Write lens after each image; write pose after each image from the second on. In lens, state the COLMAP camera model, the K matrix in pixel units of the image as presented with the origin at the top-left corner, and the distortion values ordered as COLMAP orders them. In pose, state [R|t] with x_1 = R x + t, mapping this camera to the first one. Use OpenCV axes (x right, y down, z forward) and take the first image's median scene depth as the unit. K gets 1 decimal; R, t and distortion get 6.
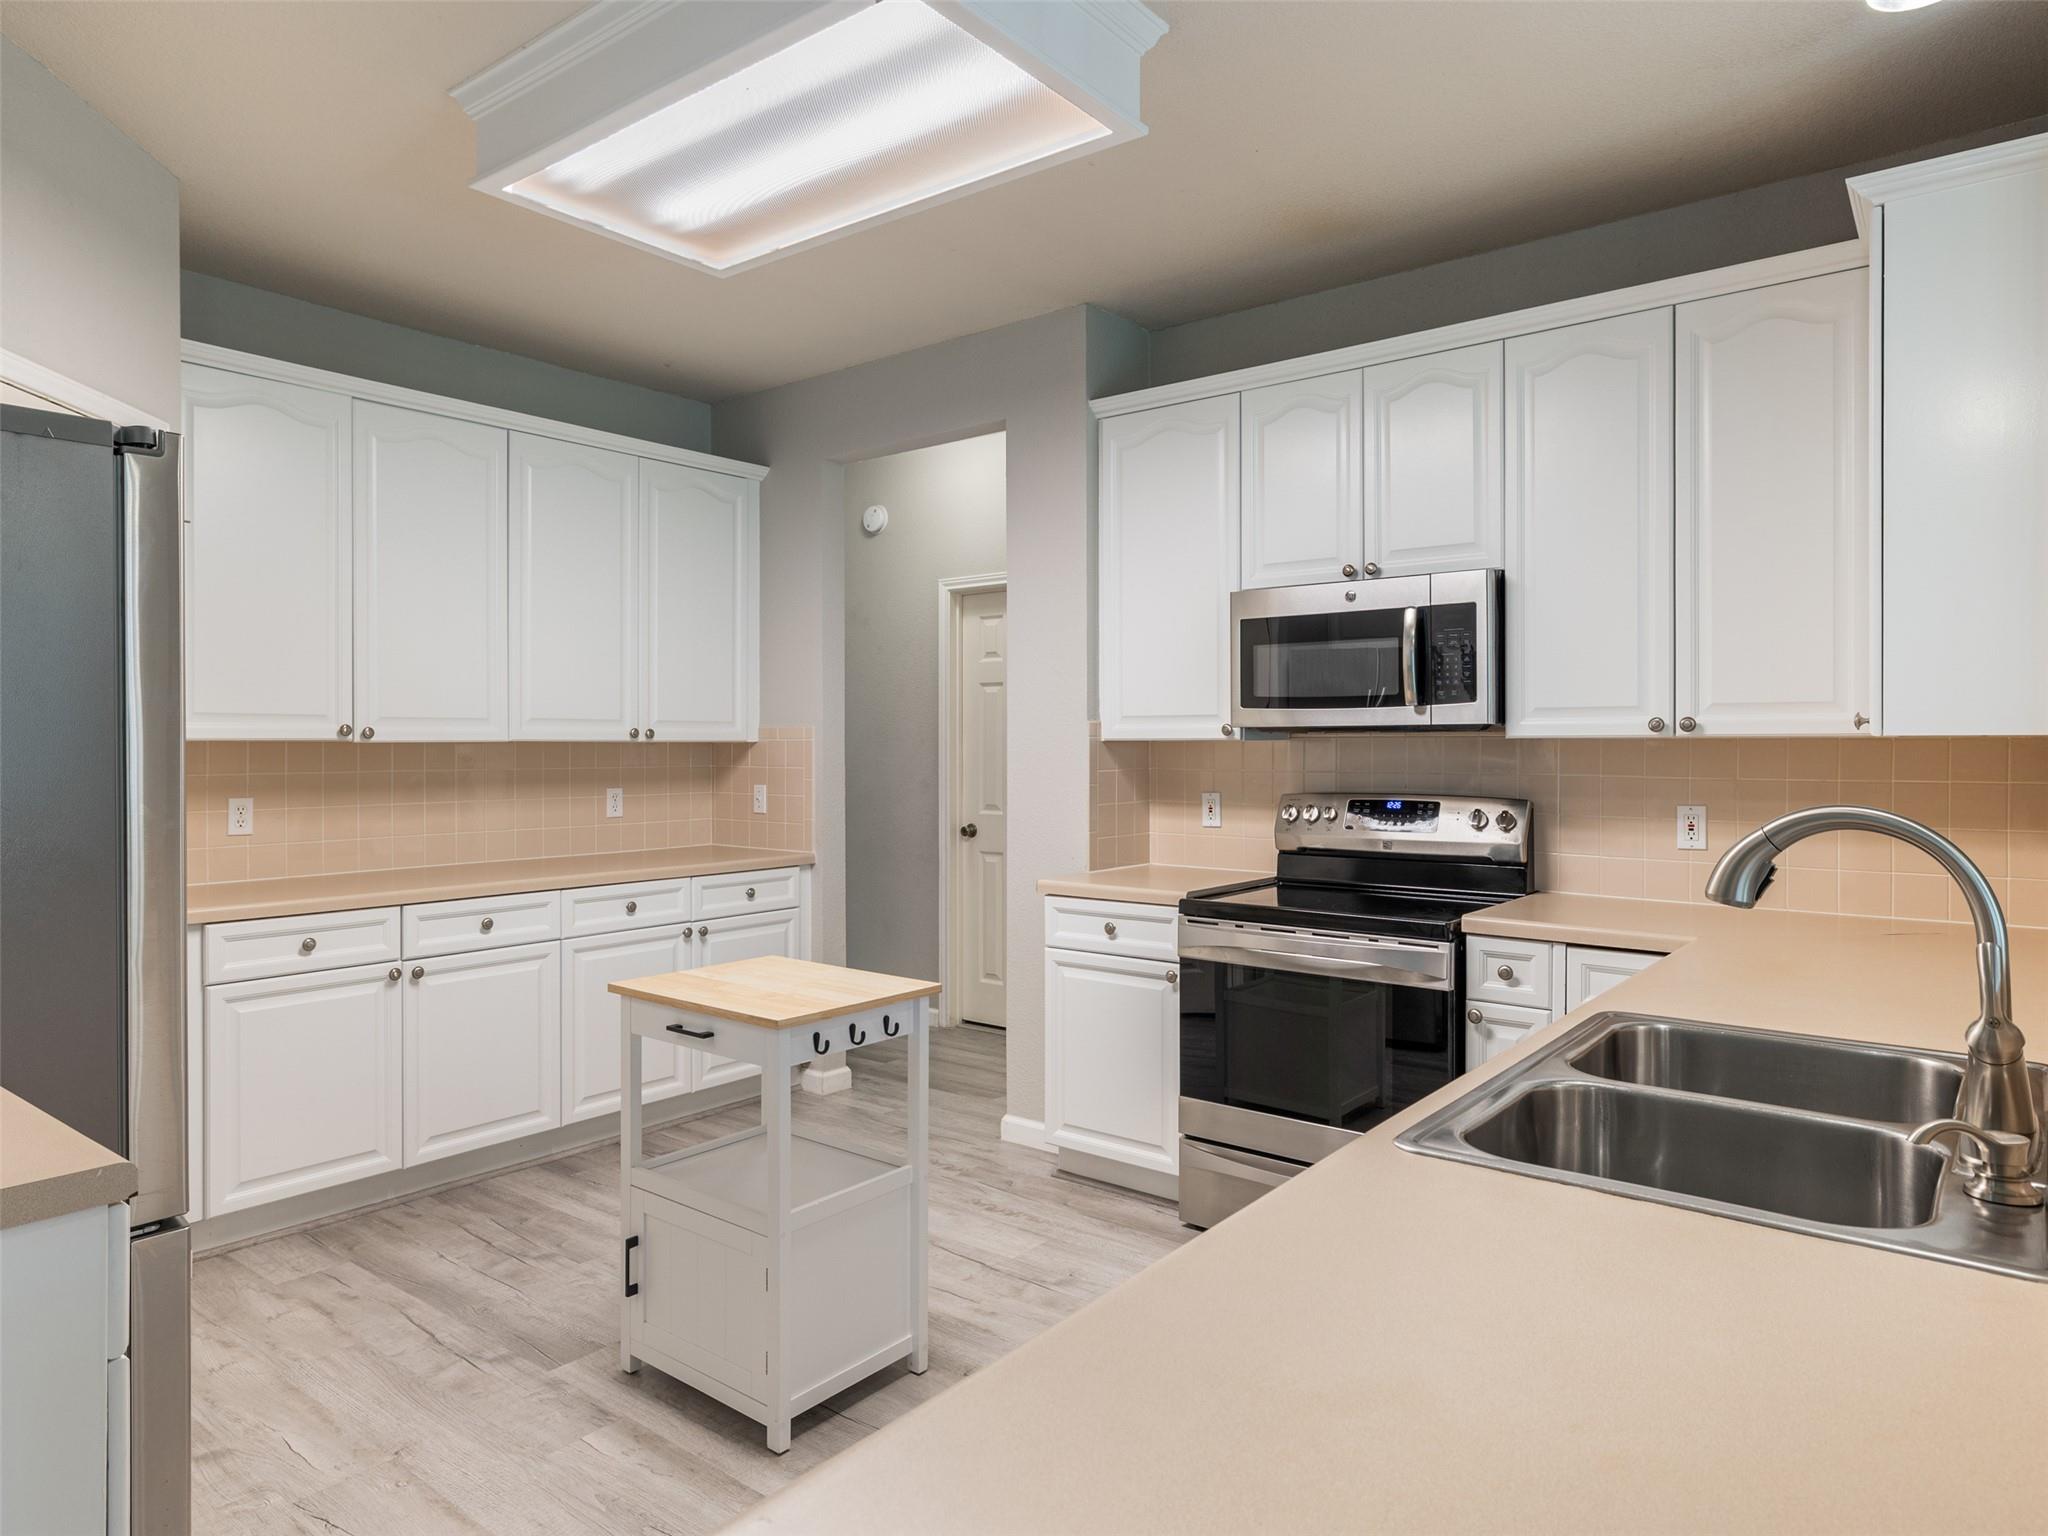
lens RADIAL K [[1258.1, 0, 1022.3], [0, 1258.1, 751.5], [0, 0, 1]] dist [0.002813, 0.002988]
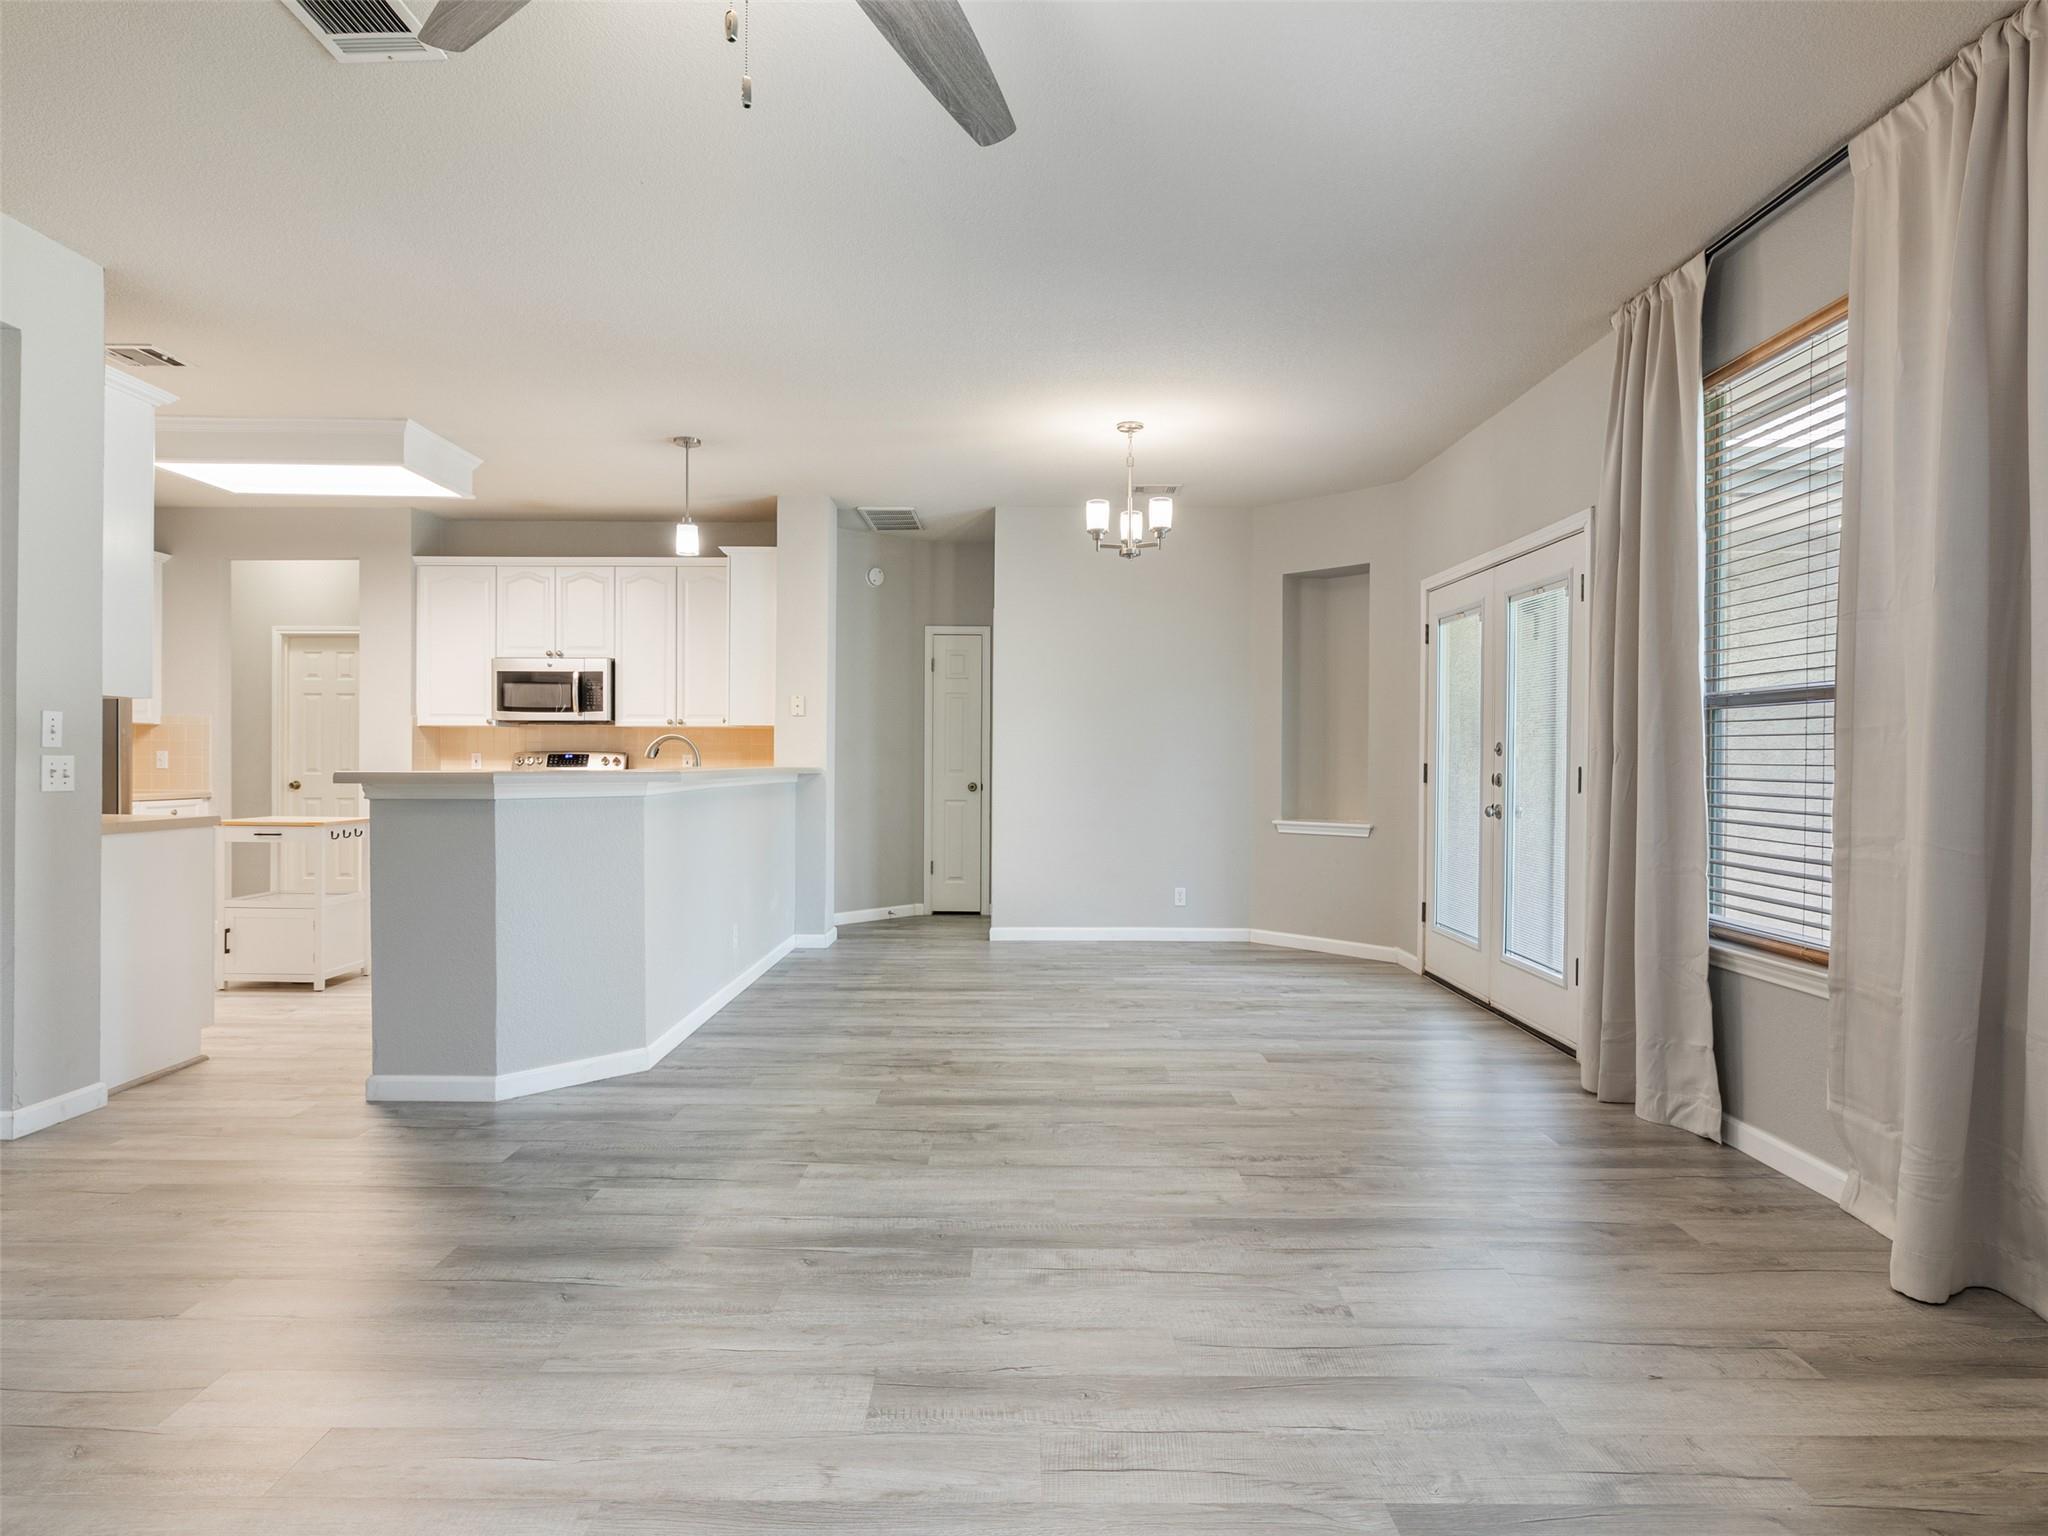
lens RADIAL K [[1104.1, 0, 1024.0], [0, 1104.1, 767.6], [0, 0, 1]] dist [-0.004112, 0.000937]
pose [[0.781421, 0.002338, 0.623999, -0.314200], [-0.003384, 0.999994, 0.000491, 0.060508], [-0.623995, -0.002495, 0.781425, -1.098493]]
